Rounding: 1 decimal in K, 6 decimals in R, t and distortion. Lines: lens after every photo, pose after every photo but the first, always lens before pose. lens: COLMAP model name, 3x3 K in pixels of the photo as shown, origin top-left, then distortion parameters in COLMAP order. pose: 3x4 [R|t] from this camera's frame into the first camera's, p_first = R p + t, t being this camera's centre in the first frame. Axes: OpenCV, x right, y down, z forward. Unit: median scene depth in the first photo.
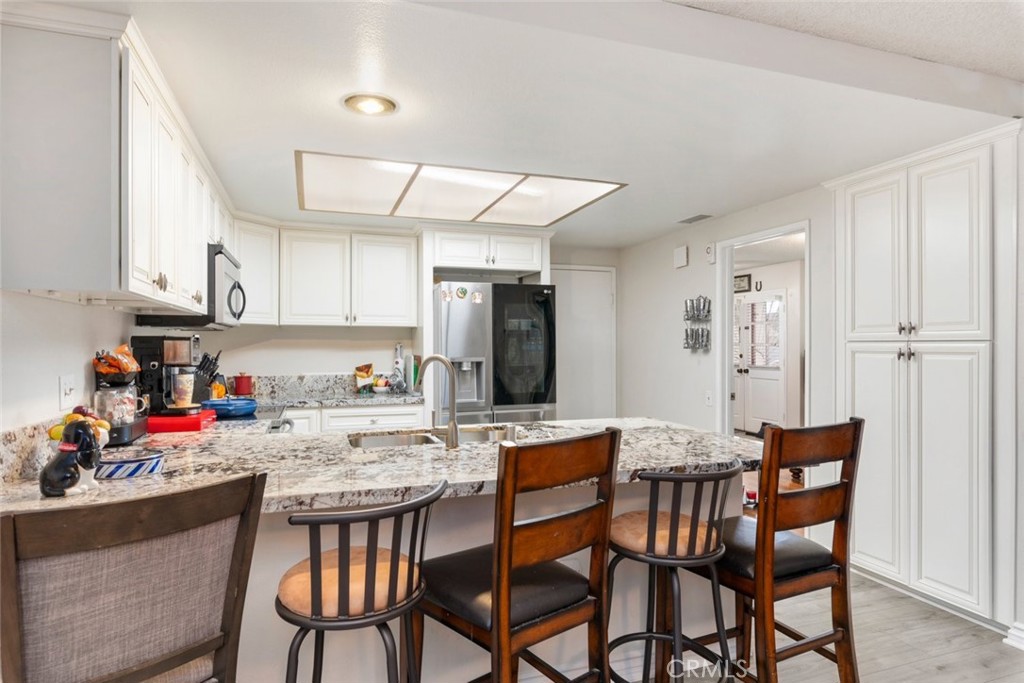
lens RADIAL K [[555.2, 0, 510.0], [0, 555.2, 340.6], [0, 0, 1]] dist [0.001953, 0.000384]
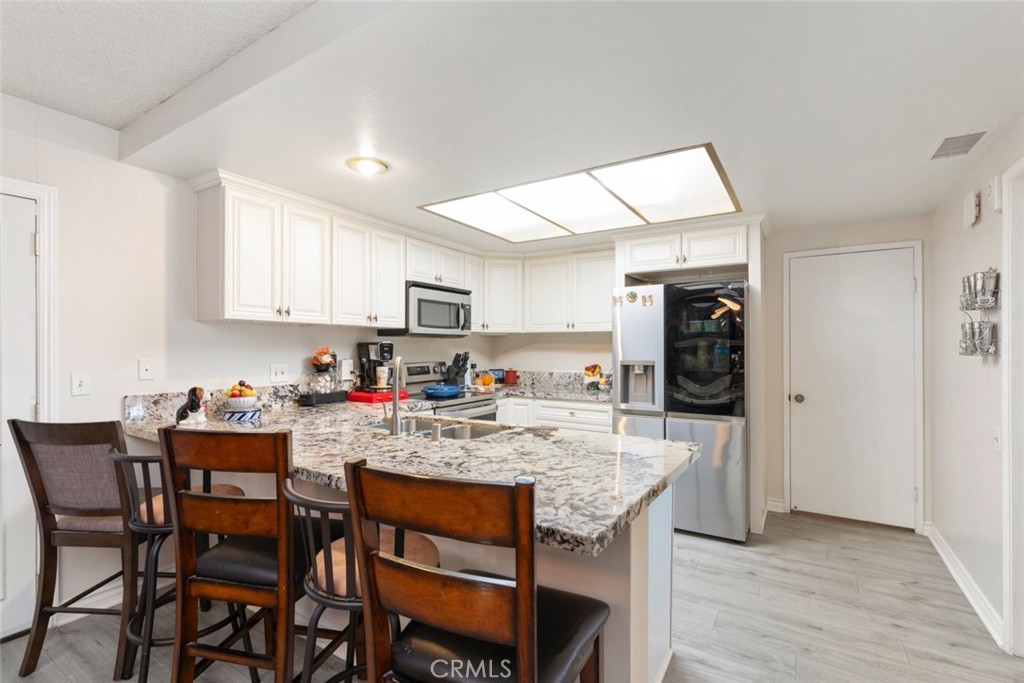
lens RADIAL K [[459.6, 0, 518.9], [0, 459.6, 345.5], [0, 0, 1]] dist [-0.002458, -0.000175]
pose [[0.642082, -0.001217, -0.766635, 0.398201], [0.004024, 0.999990, 0.001783, 0.000156], [0.766626, -0.004230, 0.642080, 0.283412]]
